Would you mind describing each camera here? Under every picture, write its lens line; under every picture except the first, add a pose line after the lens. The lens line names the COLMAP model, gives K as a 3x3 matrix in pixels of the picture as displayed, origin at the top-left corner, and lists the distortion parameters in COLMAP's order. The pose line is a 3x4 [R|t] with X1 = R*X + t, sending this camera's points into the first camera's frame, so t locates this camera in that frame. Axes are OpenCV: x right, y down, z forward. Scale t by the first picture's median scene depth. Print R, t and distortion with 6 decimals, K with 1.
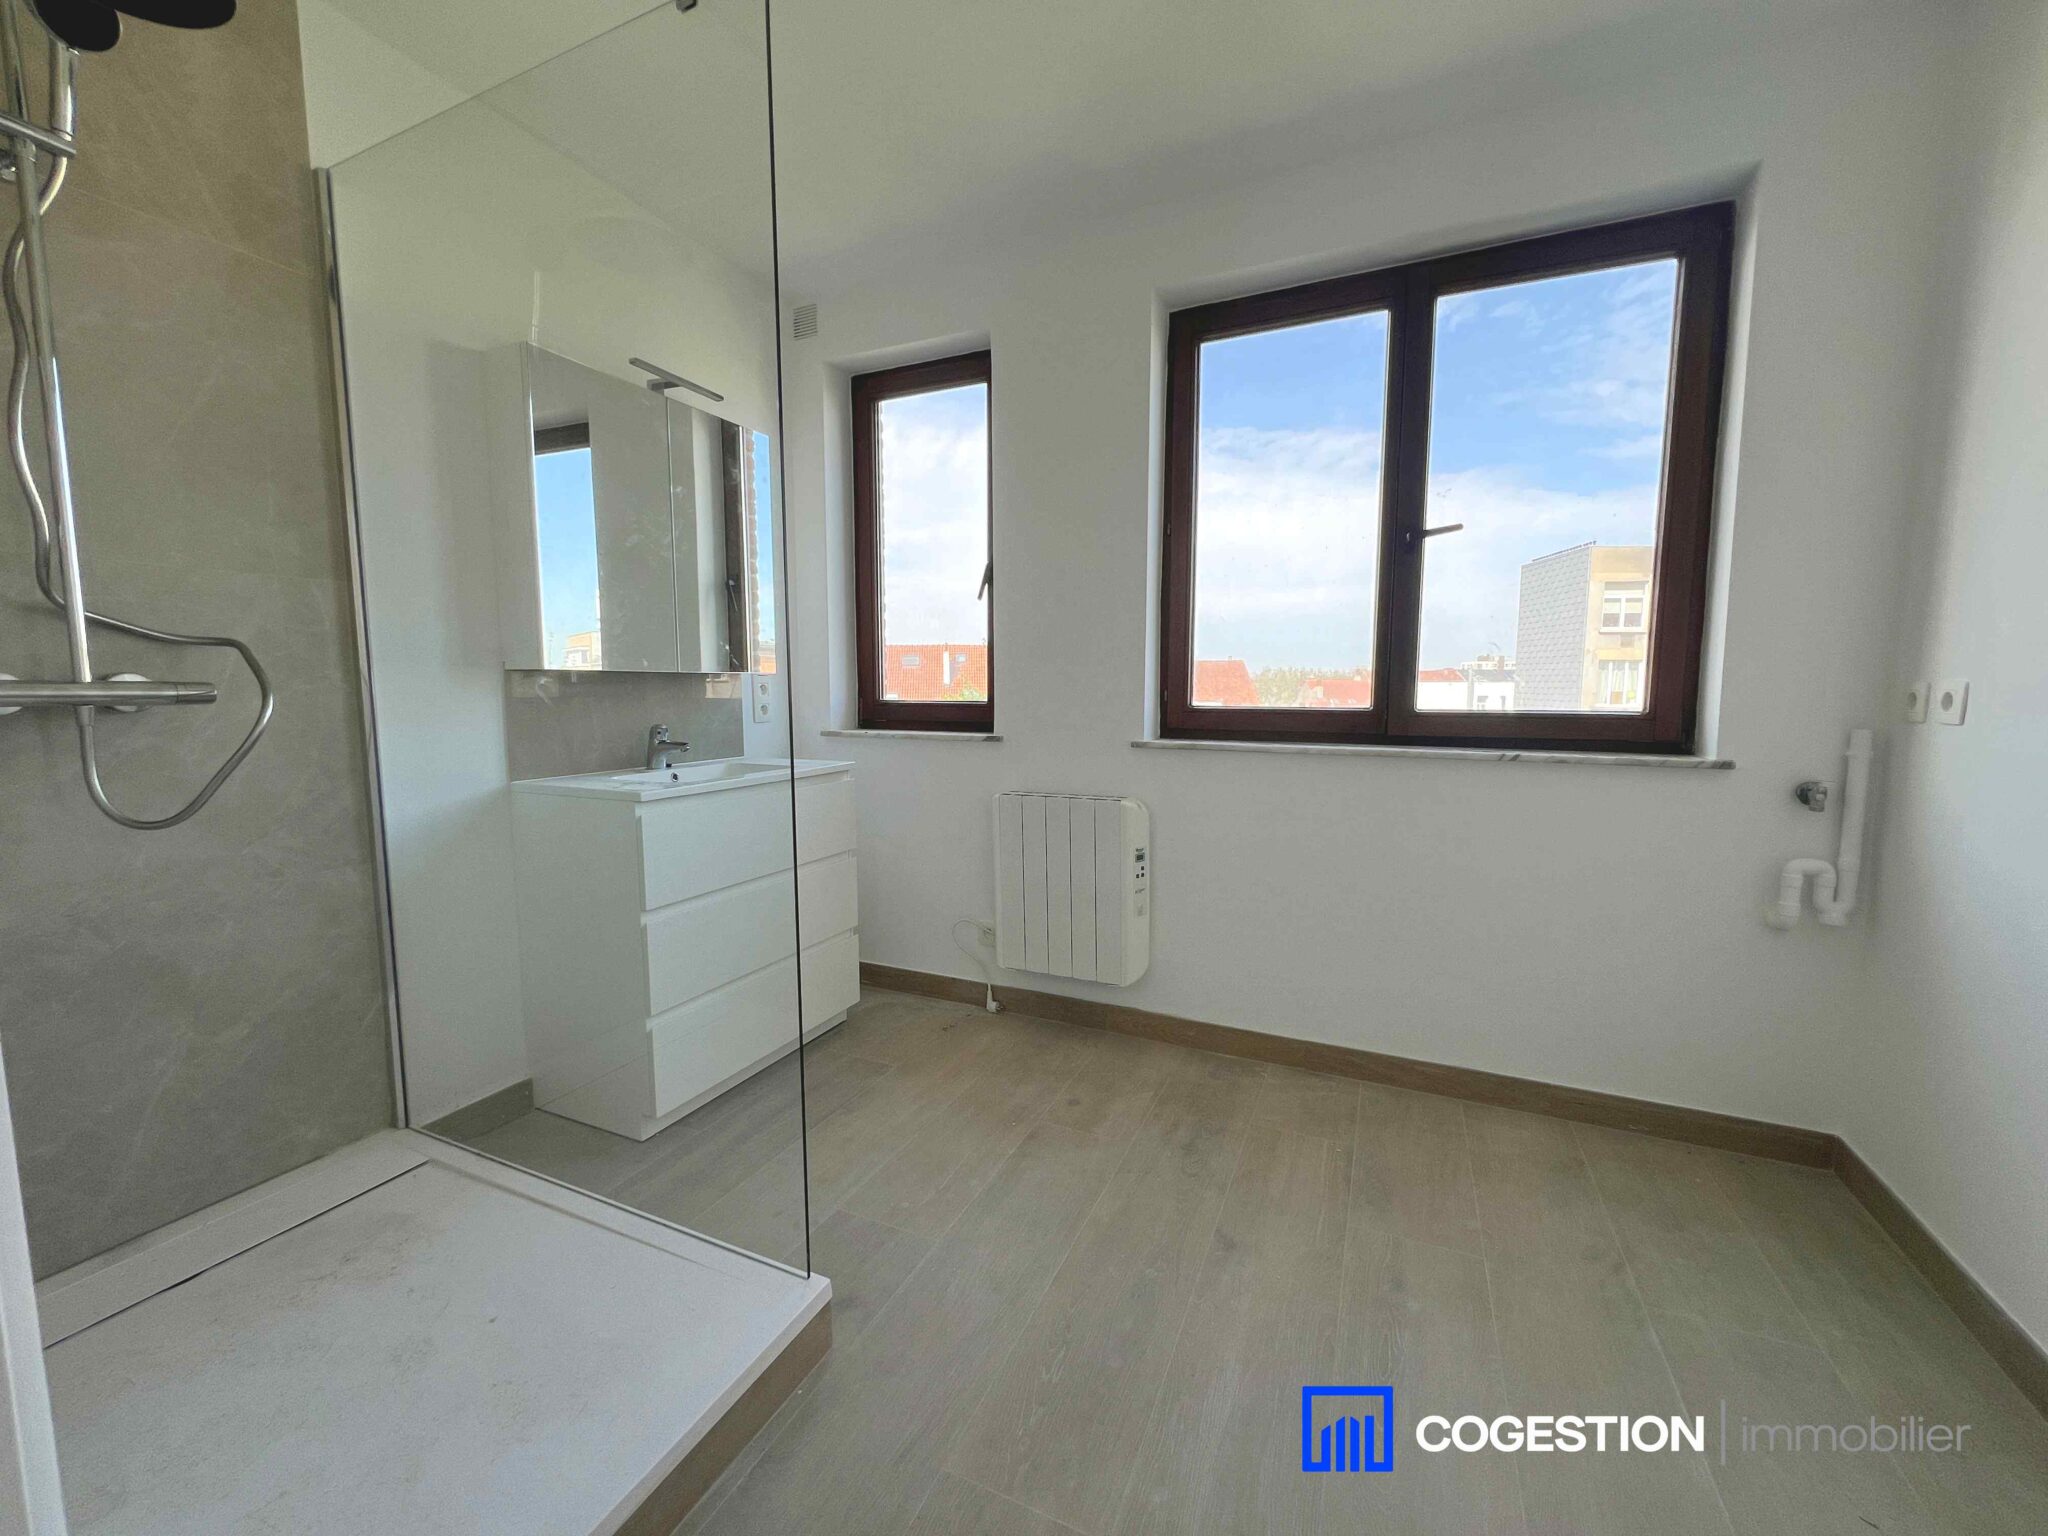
lens RADIAL K [[810.8, 0, 1024.0], [0, 810.8, 768.0], [0, 0, 1]] dist [0.000341, 0.000096]
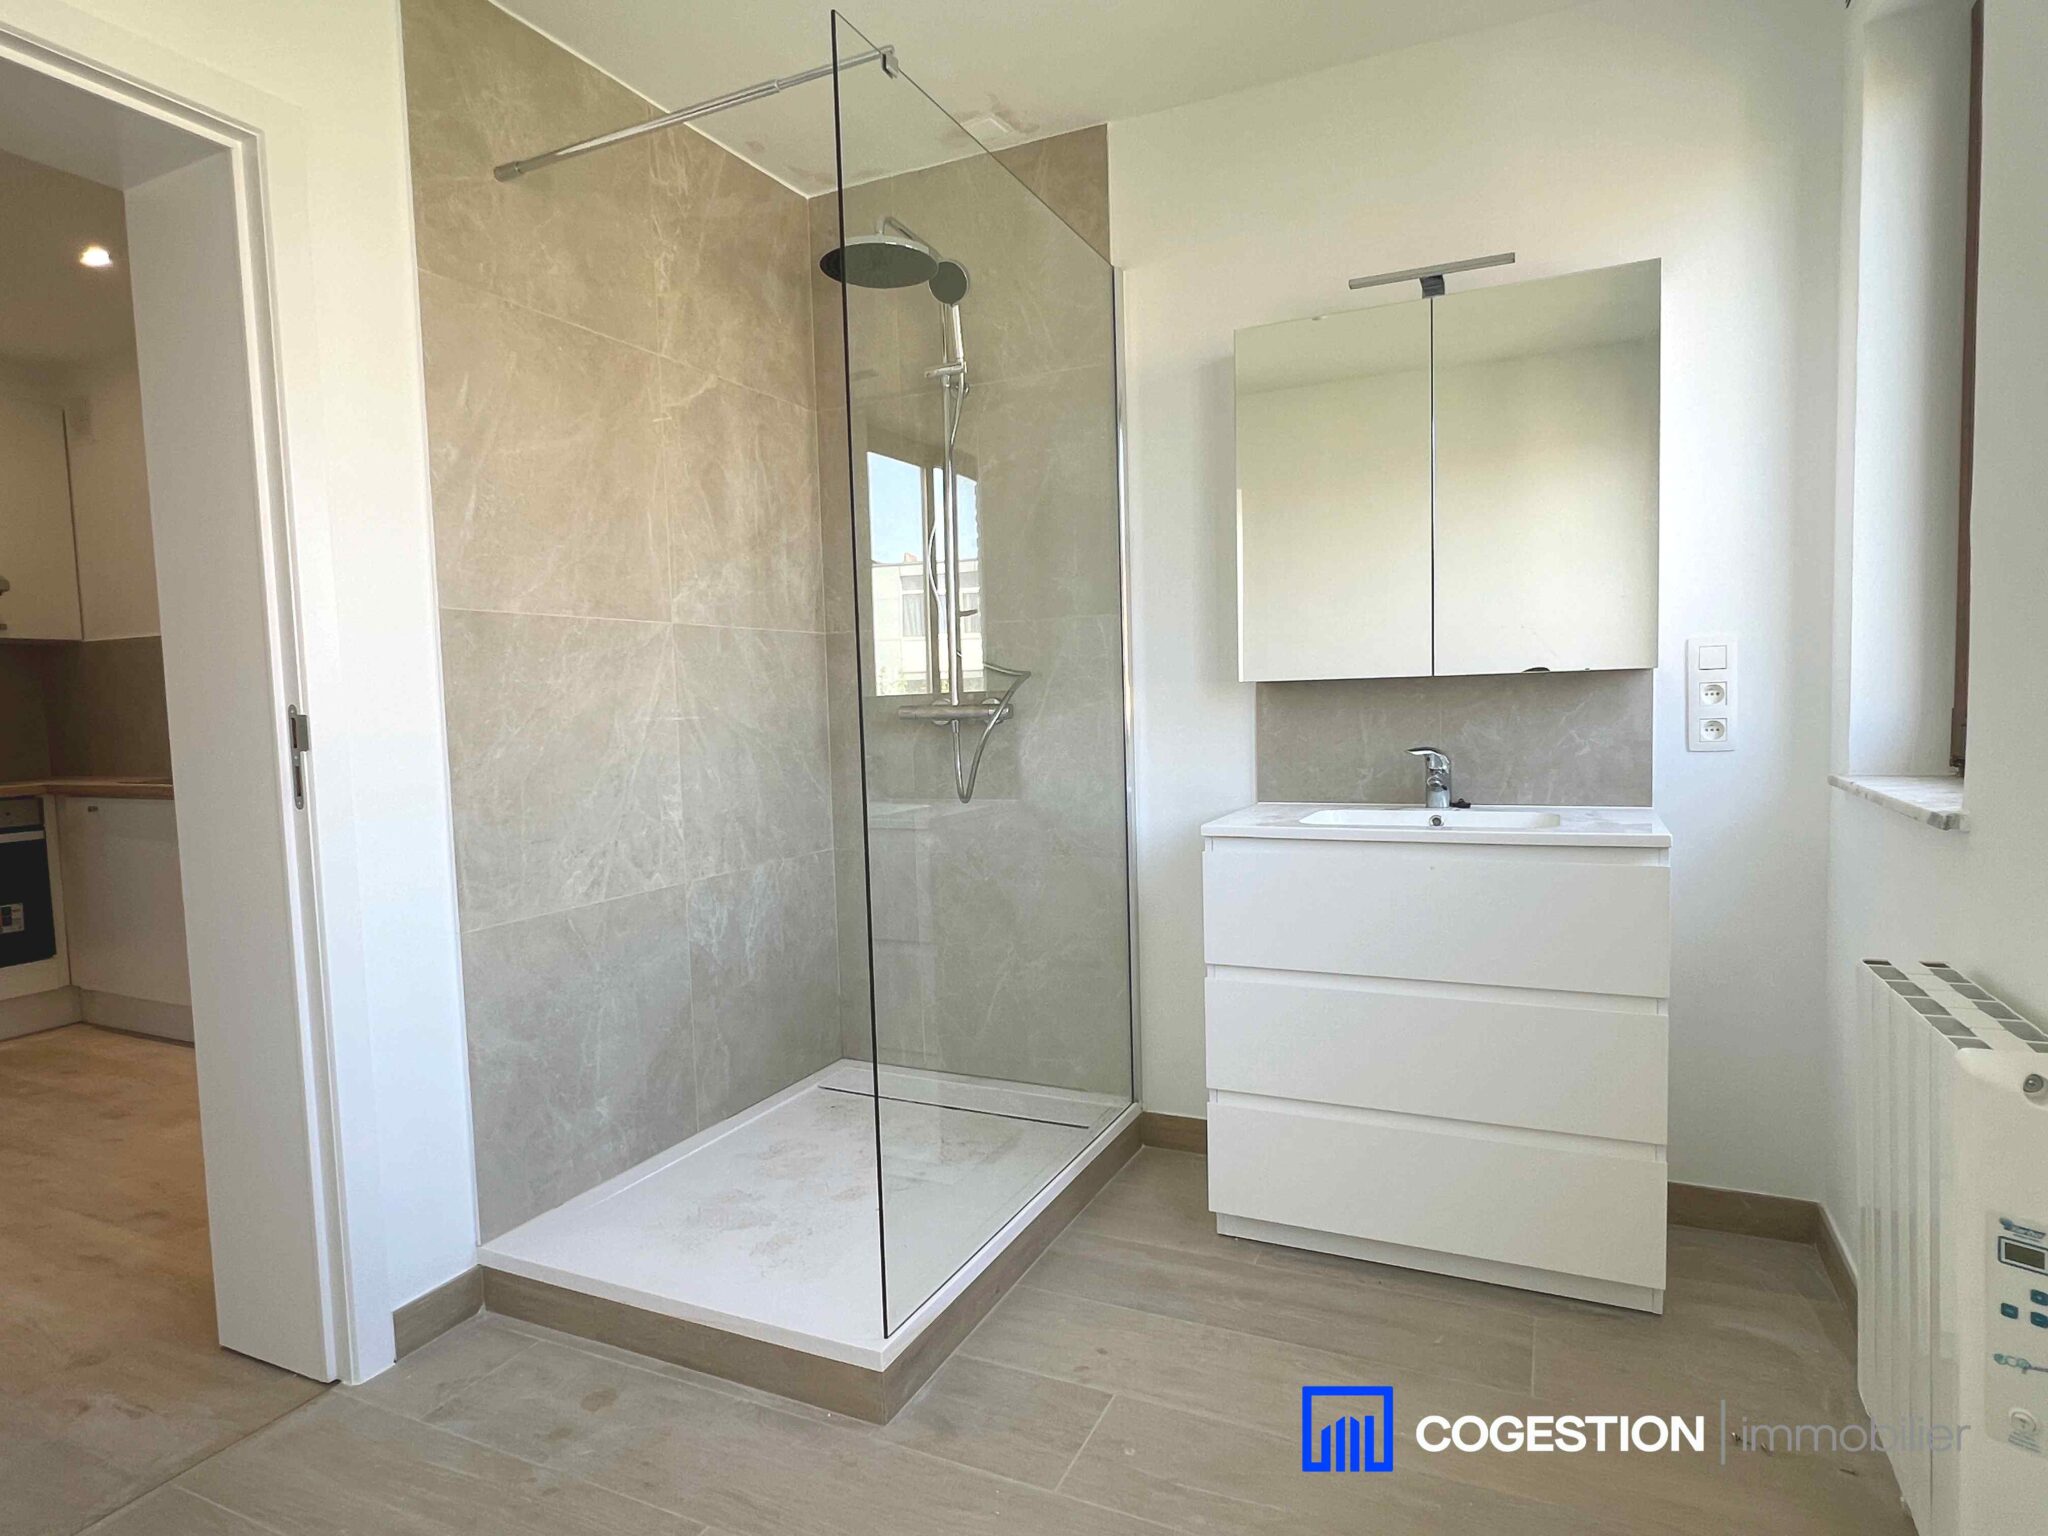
lens RADIAL K [[1147.0, 0, 1024.0], [0, 1147.0, 768.0], [0, 0, 1]] dist [0.000624, -0.001198]
pose [[-0.011942, 0.070966, -0.997407, 0.770562], [-0.066014, 0.995246, 0.071602, -0.110886], [0.997747, 0.066698, -0.007200, 0.839383]]
